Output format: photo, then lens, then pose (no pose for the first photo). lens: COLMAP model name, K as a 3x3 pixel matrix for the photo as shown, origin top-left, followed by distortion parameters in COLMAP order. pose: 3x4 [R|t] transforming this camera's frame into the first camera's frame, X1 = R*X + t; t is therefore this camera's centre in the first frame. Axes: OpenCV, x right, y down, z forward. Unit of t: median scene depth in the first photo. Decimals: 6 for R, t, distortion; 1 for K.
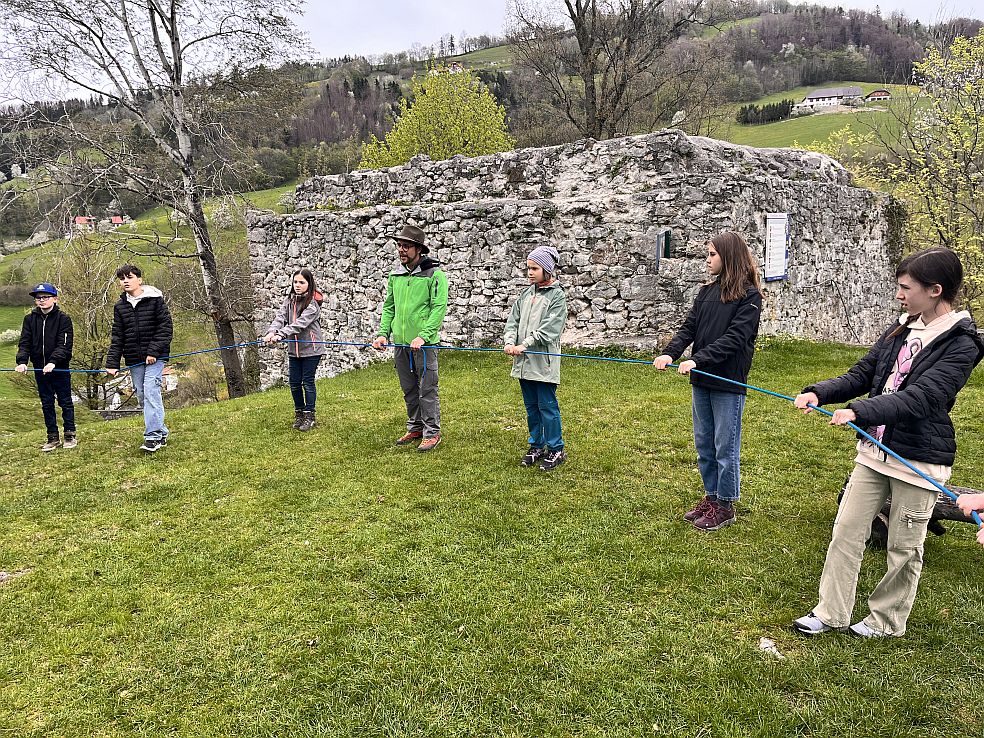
lens RADIAL K [[738.2, 0, 496.8], [0, 738.2, 372.4], [0, 0, 1]] dist [0.070605, -0.098026]
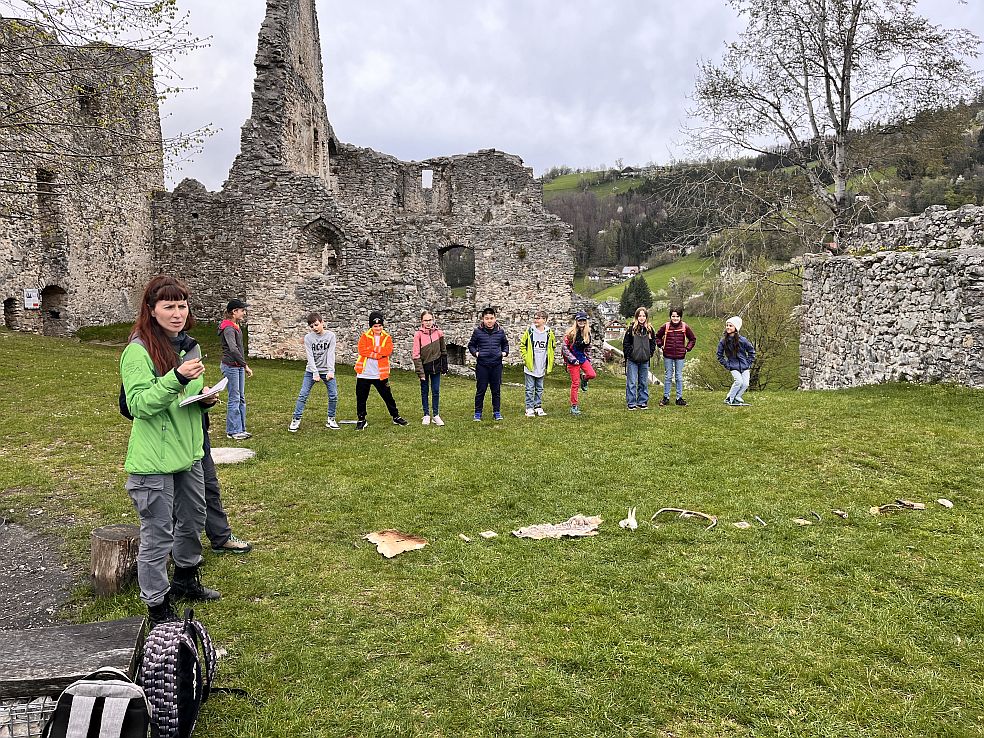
lens RADIAL K [[738.2, 0, 485.2], [0, 738.2, 362.7], [0, 0, 1]] dist [0.070605, -0.098026]
pose [[0.591063, 0.120259, -0.797610, 0.419945], [-0.155478, 0.987266, 0.033639, 0.000804], [0.791499, 0.104128, 0.602235, -0.163824]]
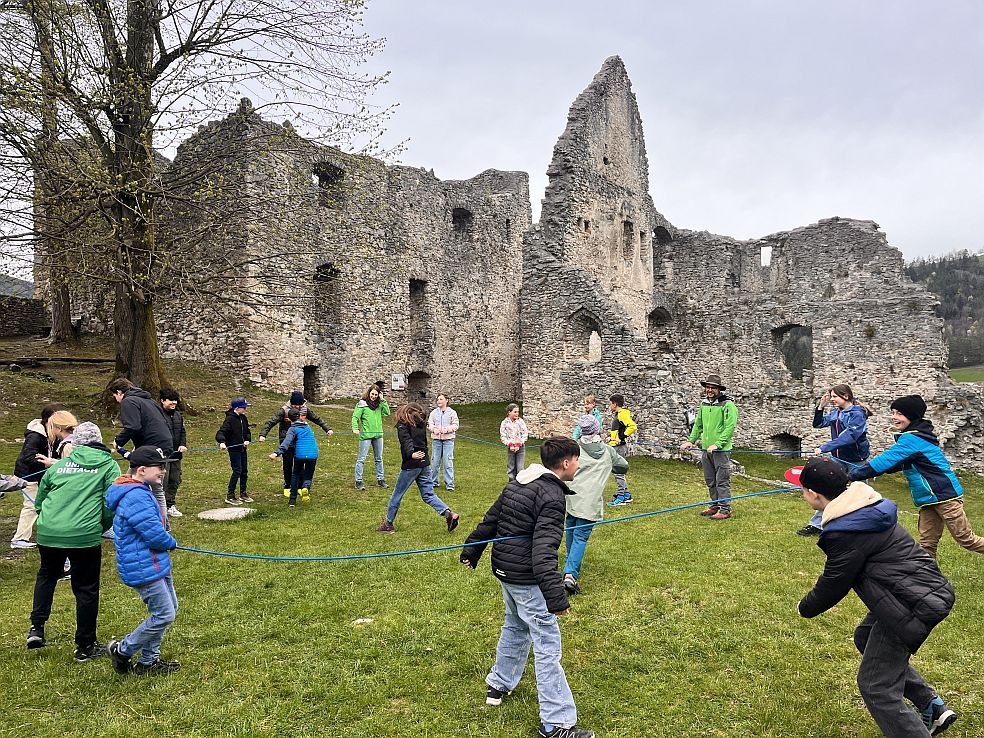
lens RADIAL K [[738.2, 0, 497.3], [0, 738.2, 376.5], [0, 0, 1]] dist [0.070605, -0.098026]
pose [[0.031988, 0.048255, -0.998323, 0.595465], [-0.162595, 0.985780, 0.042439, -0.096685], [0.986174, 0.160964, 0.039380, 0.319738]]
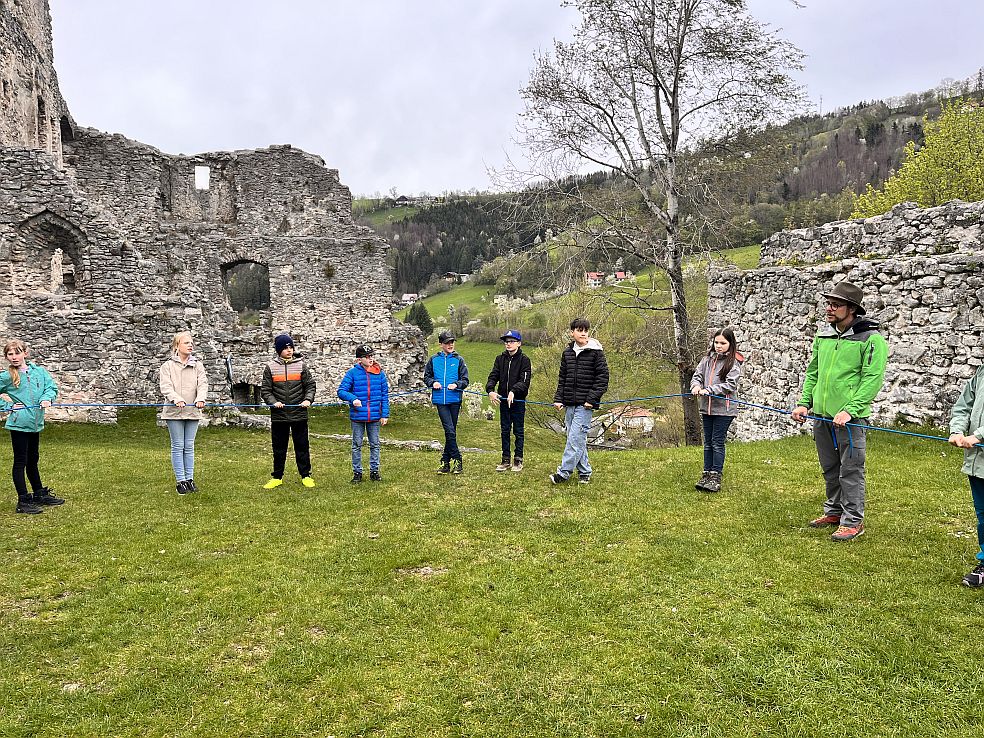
lens RADIAL K [[738.2, 0, 498.4], [0, 738.2, 369.6], [0, 0, 1]] dist [0.070605, -0.098026]
pose [[0.810727, 0.075908, -0.580482, 0.036746], [-0.118835, 0.992253, -0.036216, -0.006723], [0.573236, 0.098343, 0.813467, 0.021627]]
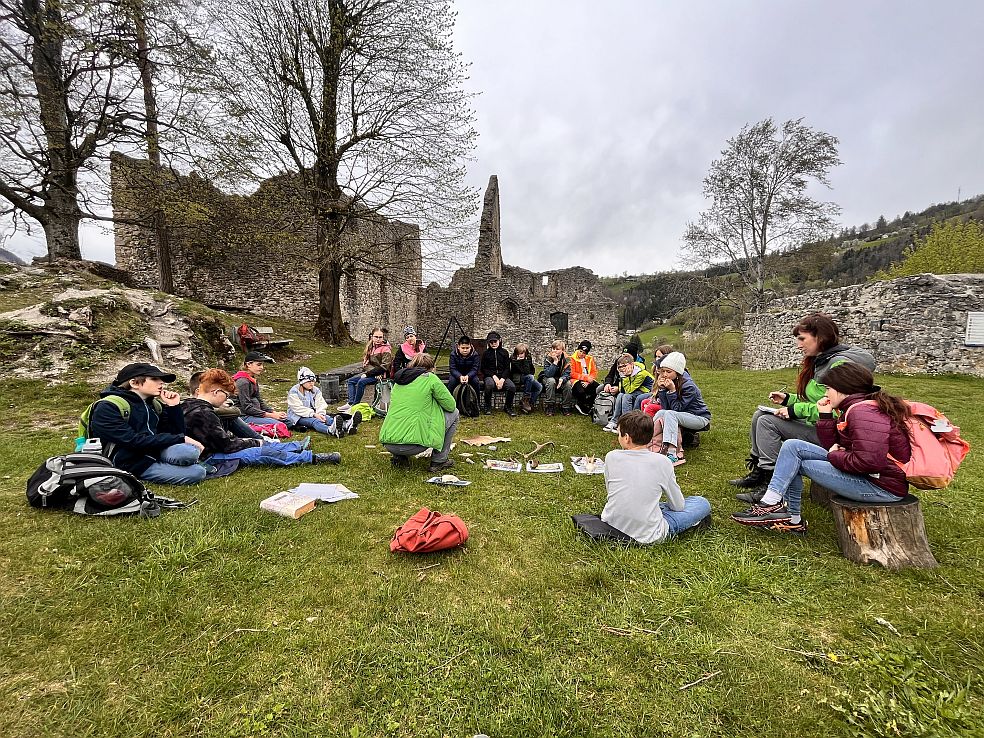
lens RADIAL K [[396.1, 0, 490.8], [0, 396.1, 371.7], [0, 0, 1]] dist [-0.005914, 0.000440]
pose [[0.468324, 0.116932, -0.875785, 0.576007], [-0.177484, 0.983450, 0.036398, 0.110704], [0.865547, 0.138392, 0.481327, -0.493388]]
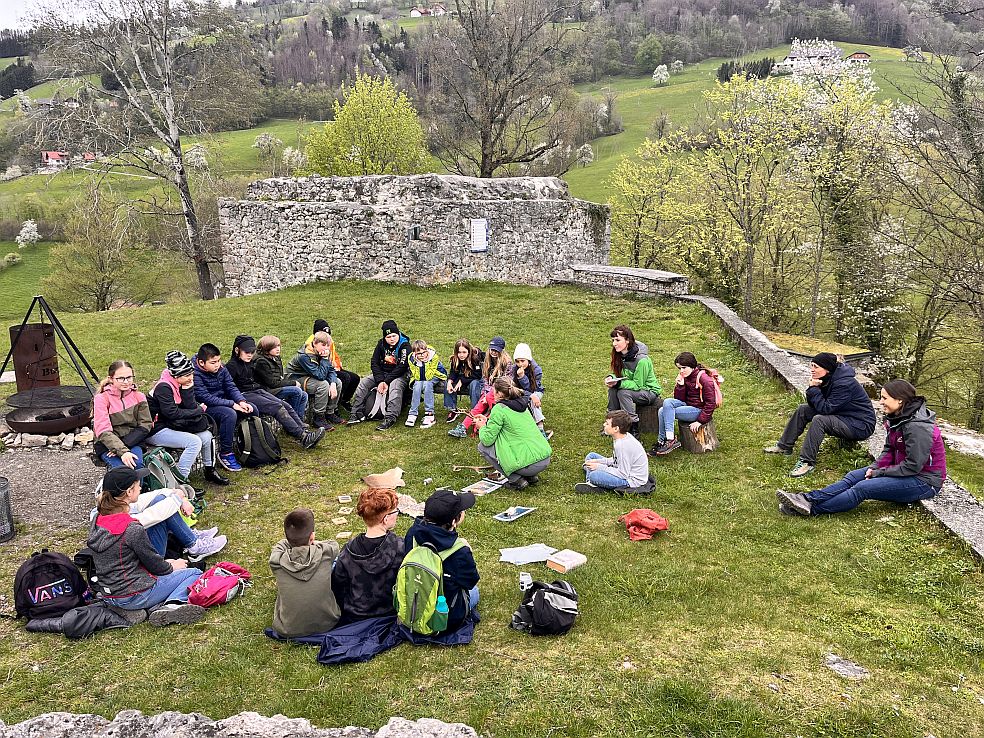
lens RADIAL K [[738.2, 0, 488.2], [0, 738.2, 377.3], [0, 0, 1]] dist [0.070605, -0.098026]
pose [[0.999307, 0.030309, 0.021602, 0.309013], [-0.031770, 0.996980, 0.070858, 0.064842], [-0.019389, -0.071496, 0.997252, -0.894351]]
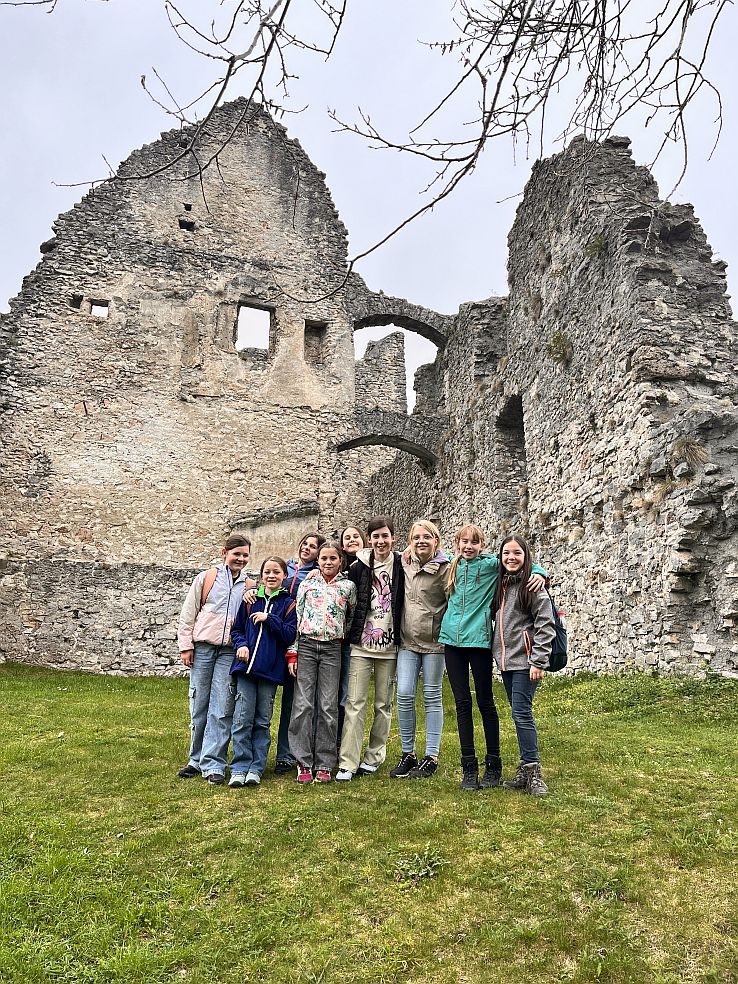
lens RADIAL K [[738.2, 0, 366.5], [0, 738.2, 496.6], [0, 0, 1]] dist [0.070605, -0.098026]
pose [[-0.603214, -0.167381, -0.779818, -0.850032], [-0.115214, 0.985763, -0.122463, 0.009099], [0.789213, 0.015975, -0.613911, 1.957185]]
